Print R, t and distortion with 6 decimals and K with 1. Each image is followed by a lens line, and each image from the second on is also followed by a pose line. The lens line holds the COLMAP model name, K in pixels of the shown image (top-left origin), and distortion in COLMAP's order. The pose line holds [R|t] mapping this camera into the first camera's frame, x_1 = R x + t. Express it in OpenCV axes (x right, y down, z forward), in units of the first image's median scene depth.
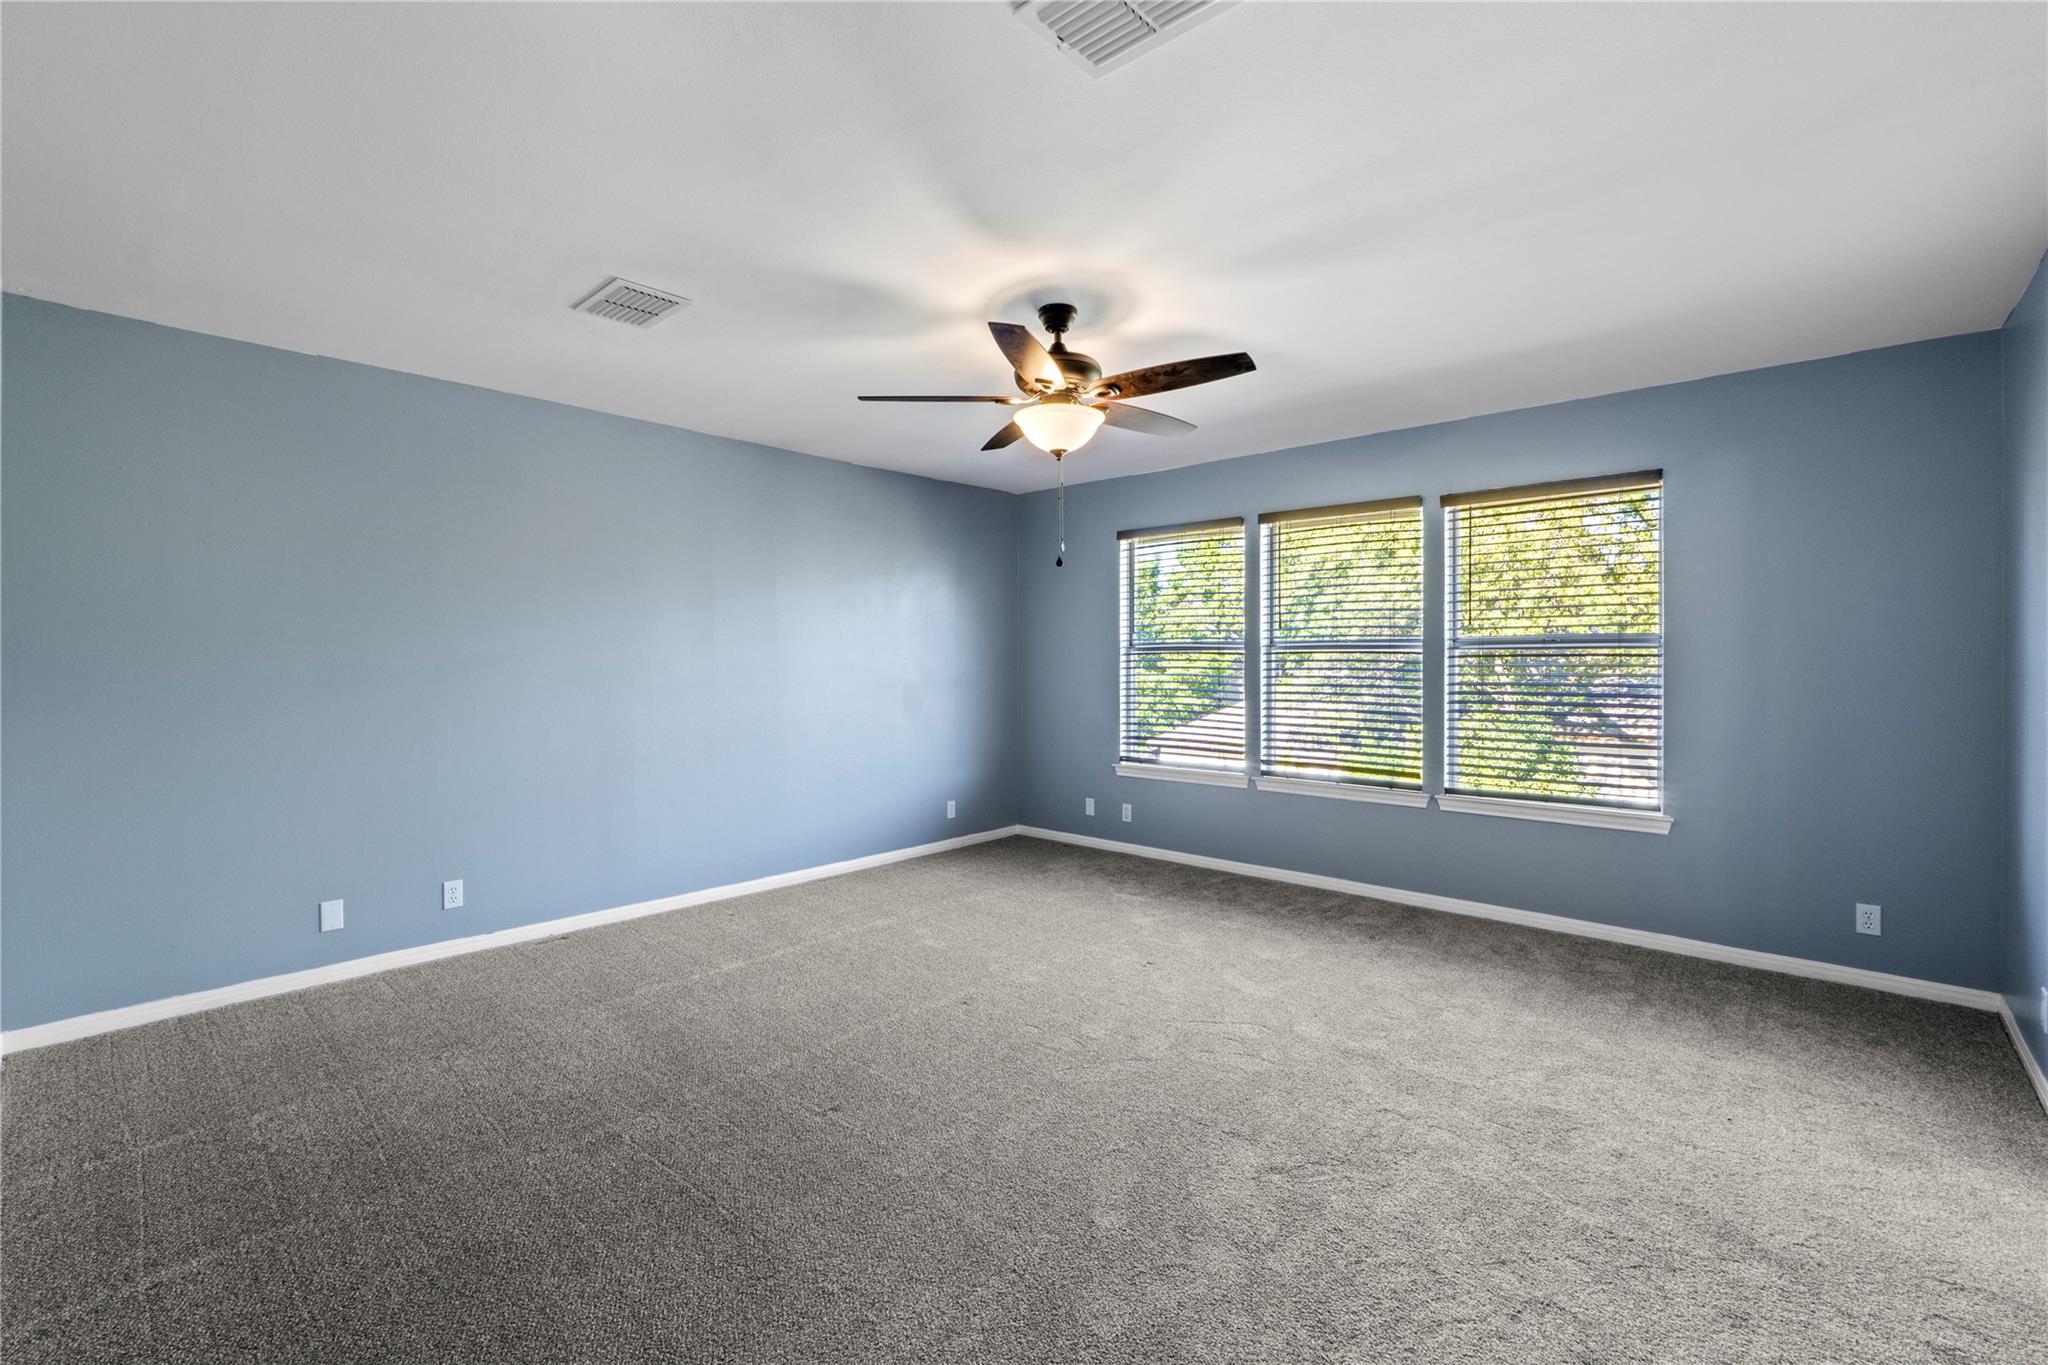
lens RADIAL K [[868.5, 0, 1019.3], [0, 868.5, 678.0], [0, 0, 1]] dist [-0.005635, -0.000664]
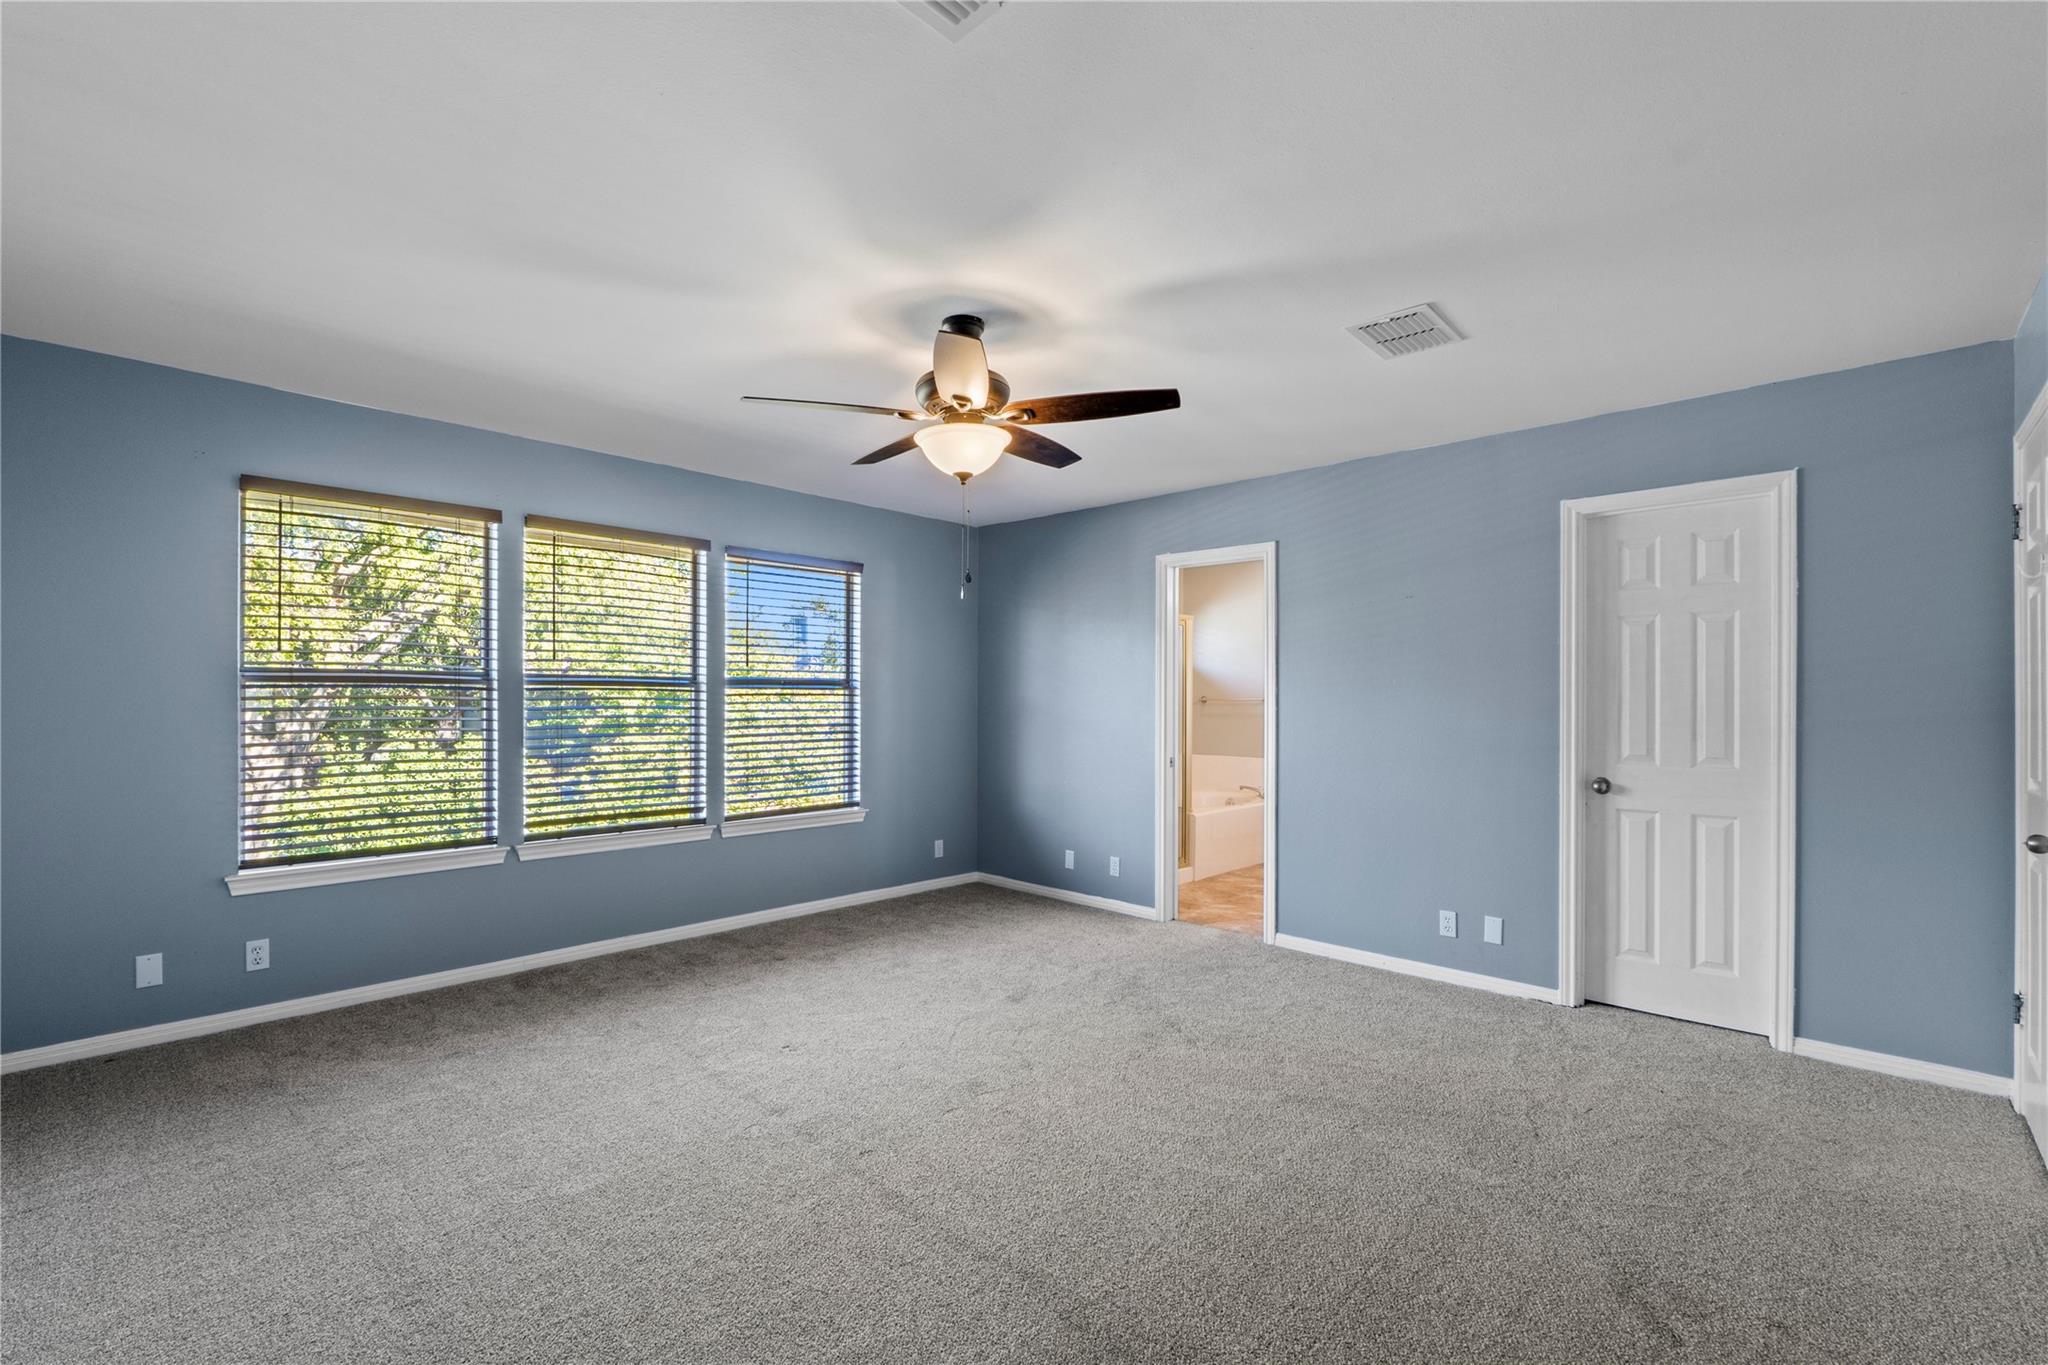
lens RADIAL K [[868.5, 0, 1018.7], [0, 868.5, 692.6], [0, 0, 1]] dist [-0.005635, -0.000664]
pose [[0.049495, 0.009357, 0.998731, -0.694469], [0.022950, 0.999681, -0.010504, -0.009143], [-0.998511, 0.023440, 0.049264, 0.703299]]
